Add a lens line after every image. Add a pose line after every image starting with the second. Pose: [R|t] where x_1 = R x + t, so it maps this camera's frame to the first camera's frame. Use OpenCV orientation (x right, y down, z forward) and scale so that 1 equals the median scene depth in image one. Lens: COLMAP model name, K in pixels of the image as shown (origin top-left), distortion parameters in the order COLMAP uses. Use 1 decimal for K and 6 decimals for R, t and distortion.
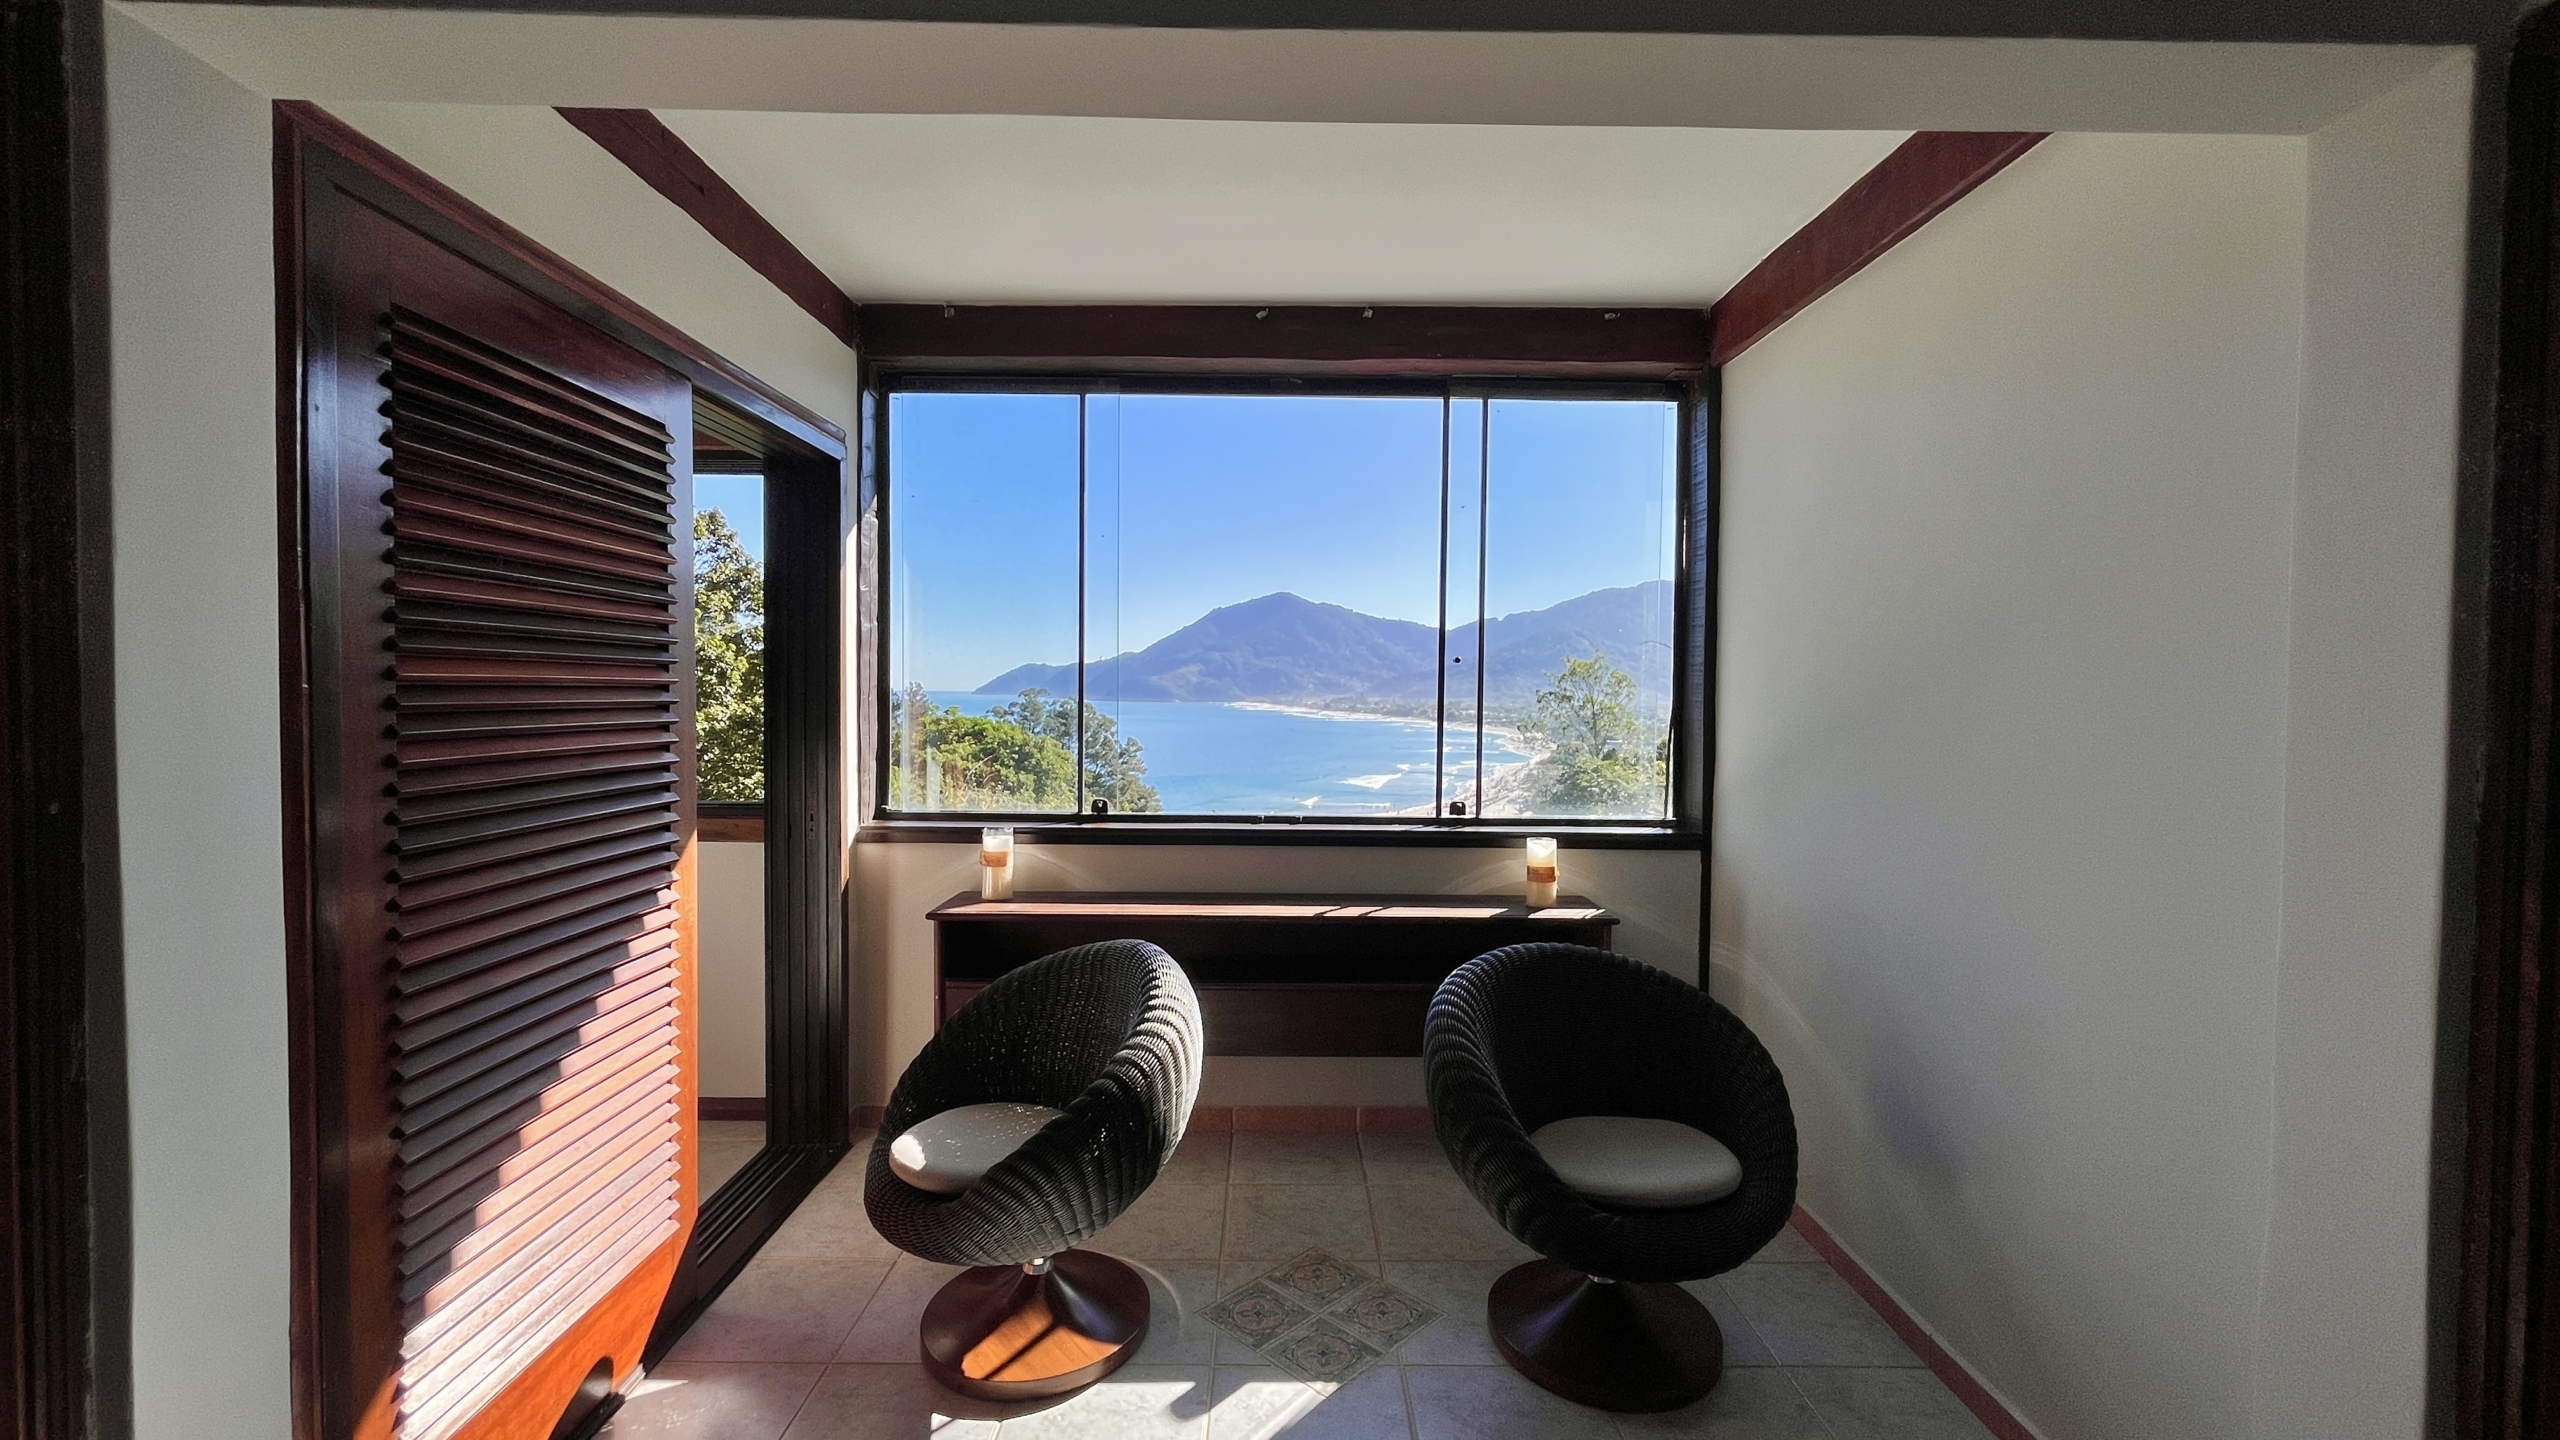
lens RADIAL K [[987.9, 0, 1274.5], [0, 987.9, 721.3], [0, 0, 1]] dist [-0.004144, -0.000600]
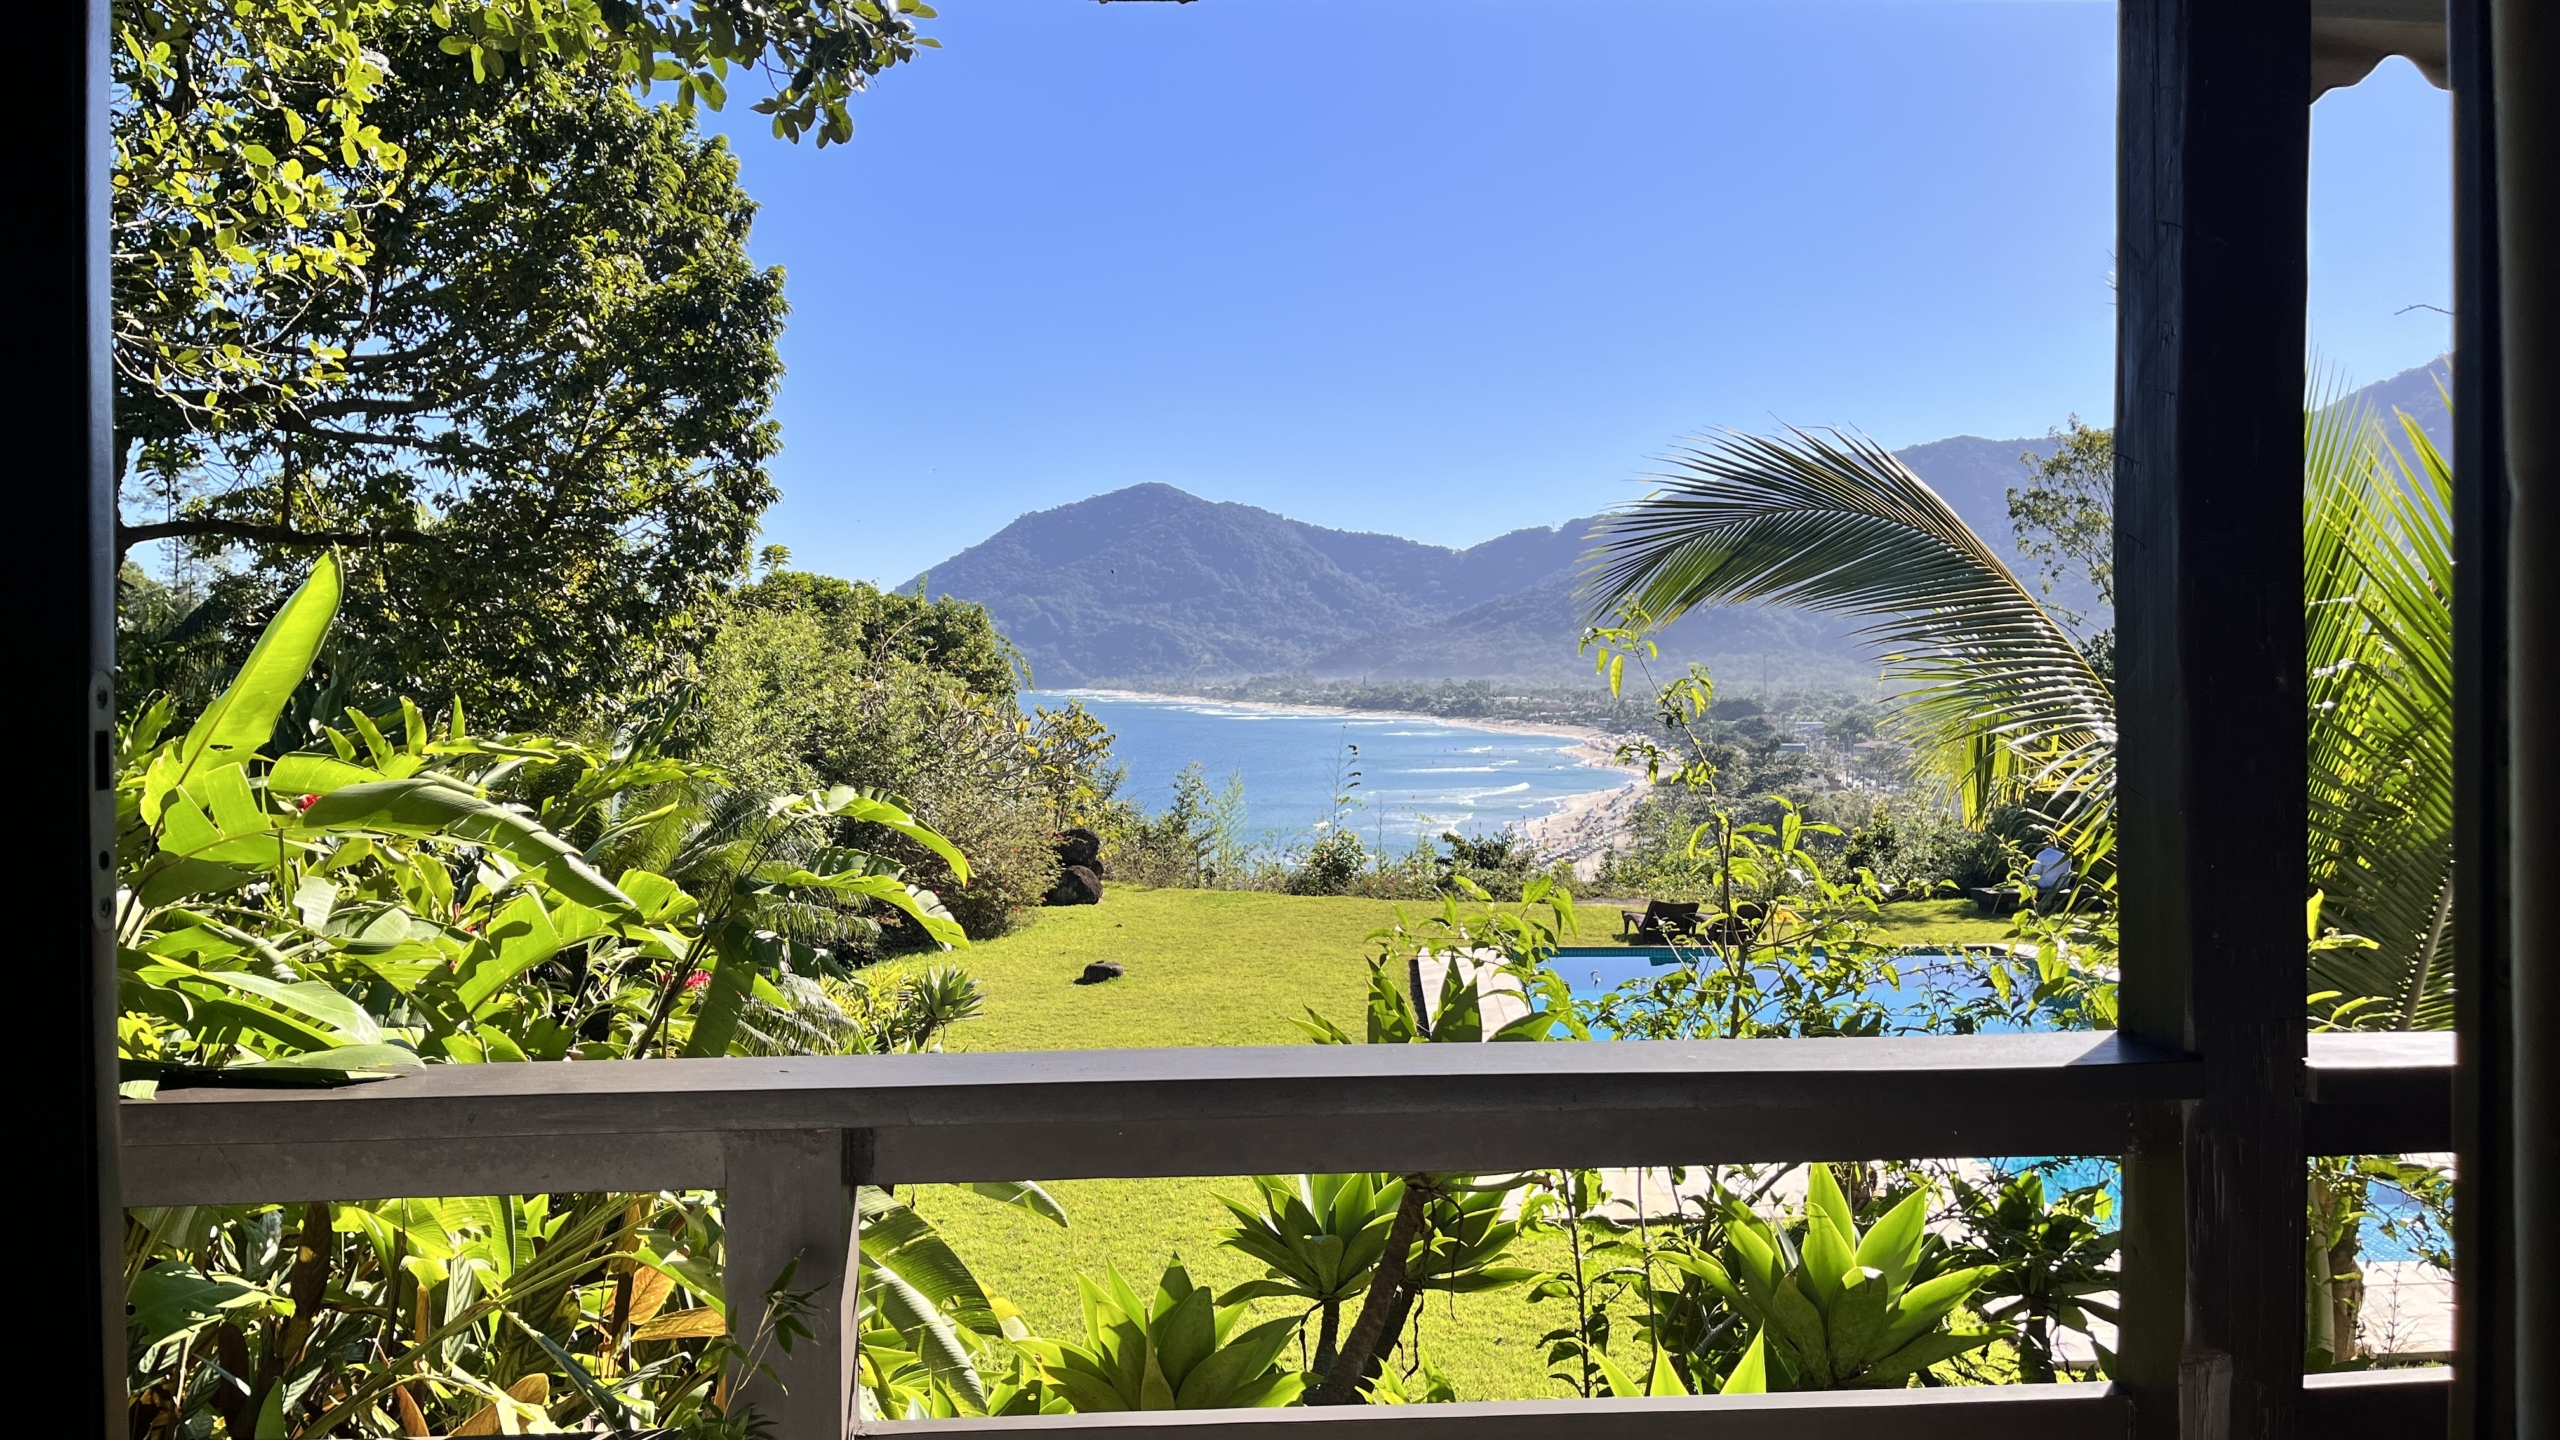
lens RADIAL K [[1852.2, 0, 1235.8], [0, 1852.2, 717.5], [0, 0, 1]] dist [0.062613, -0.075802]
pose [[0.998471, -0.016142, 0.052868, -0.934740], [0.016354, 0.999860, -0.003573, 0.443368], [-0.052803, 0.004433, 0.998595, 0.624971]]
